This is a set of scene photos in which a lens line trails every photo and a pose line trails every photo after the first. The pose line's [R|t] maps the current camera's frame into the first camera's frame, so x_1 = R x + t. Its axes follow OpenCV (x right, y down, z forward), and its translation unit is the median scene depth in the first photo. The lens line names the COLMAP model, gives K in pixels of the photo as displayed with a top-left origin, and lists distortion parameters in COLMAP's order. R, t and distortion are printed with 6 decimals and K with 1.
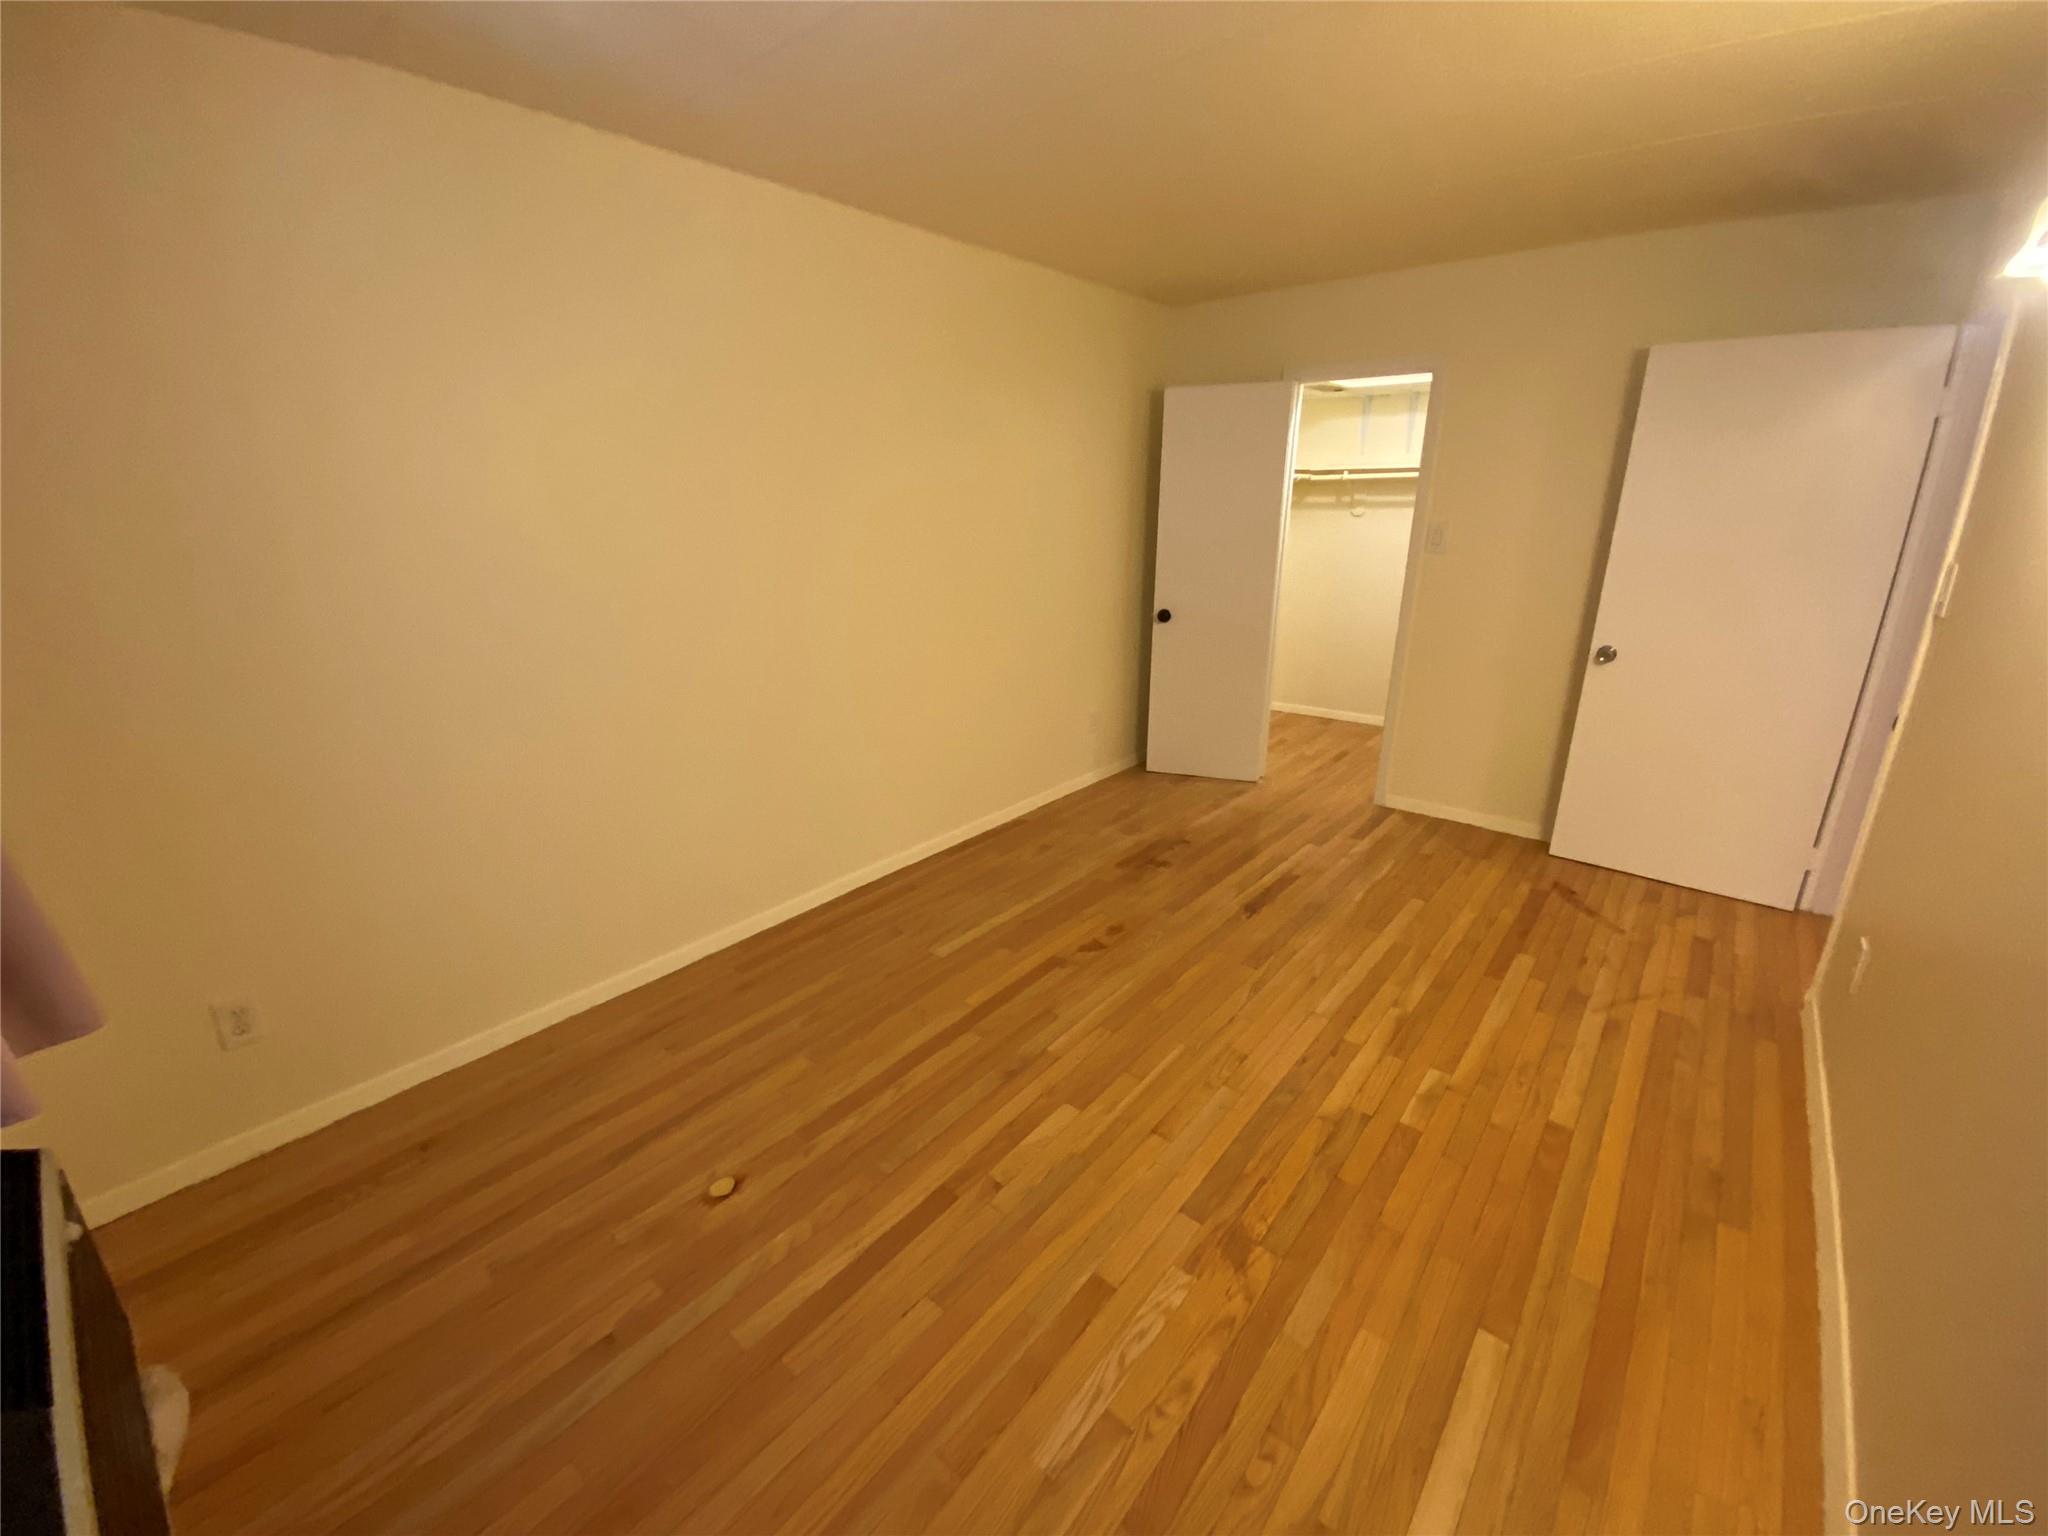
lens RADIAL K [[829.2, 0, 1017.7], [0, 829.2, 770.4], [0, 0, 1]] dist [0.035063, -0.029235]
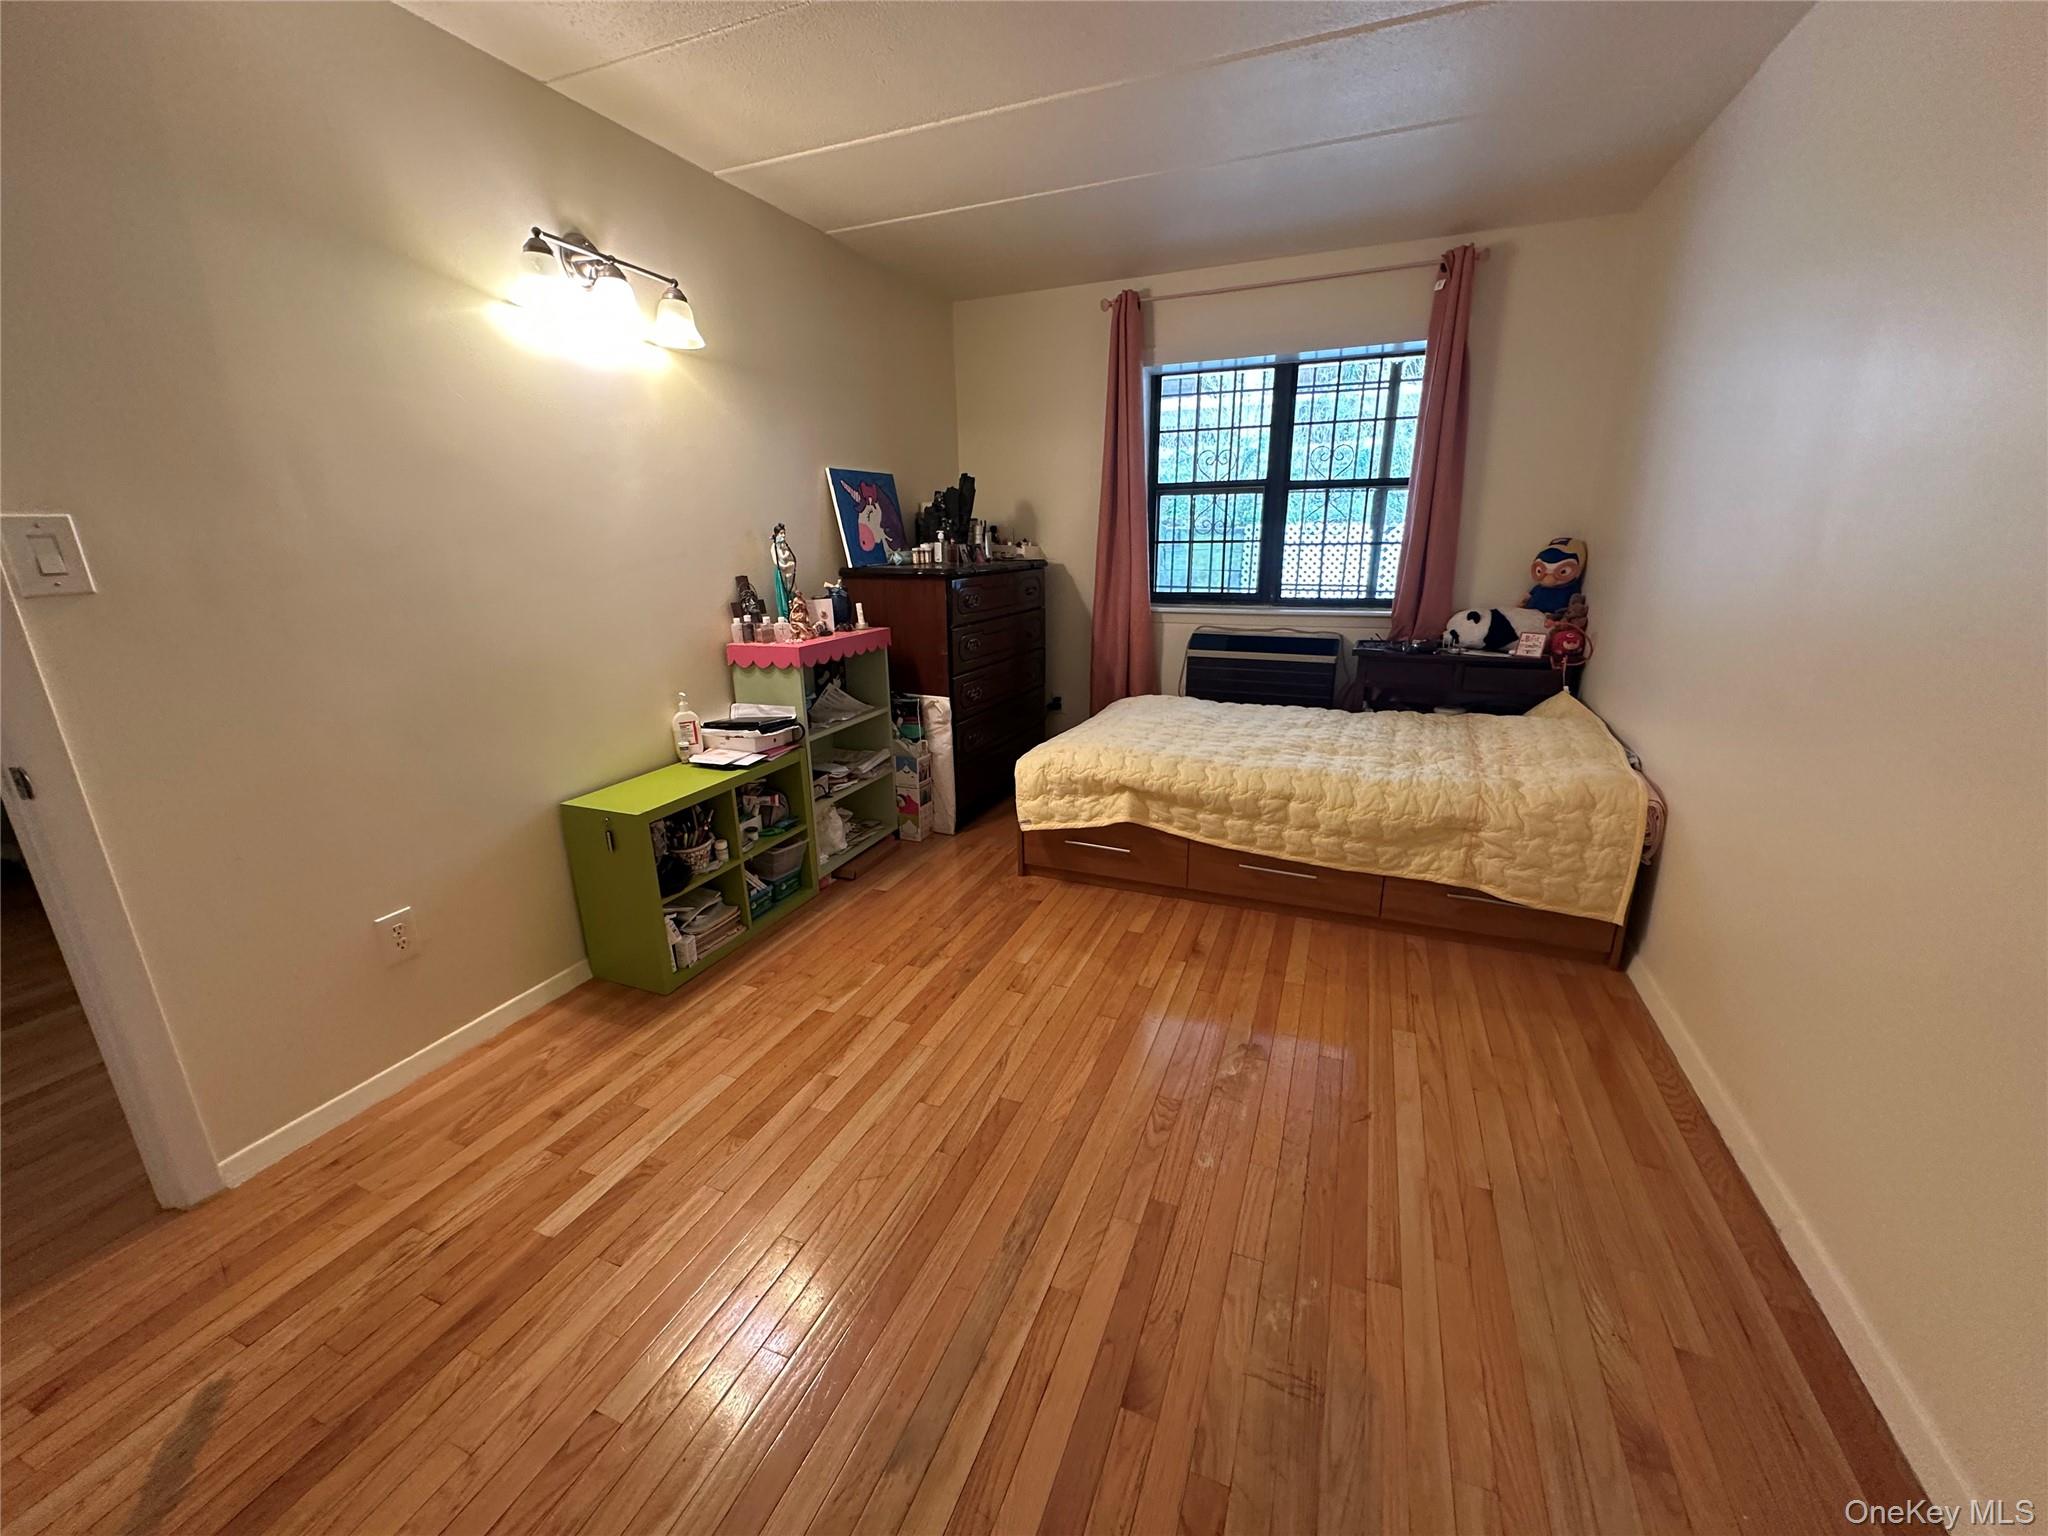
lens RADIAL K [[820.7, 0, 1024.7], [0, 820.7, 762.9], [0, 0, 1]] dist [-0.001003, 0.000347]
pose [[-0.952254, 0.107710, -0.285677, 0.470434], [-0.070064, 0.833634, 0.547855, -0.412874], [0.297159, 0.541713, -0.786285, 1.514446]]
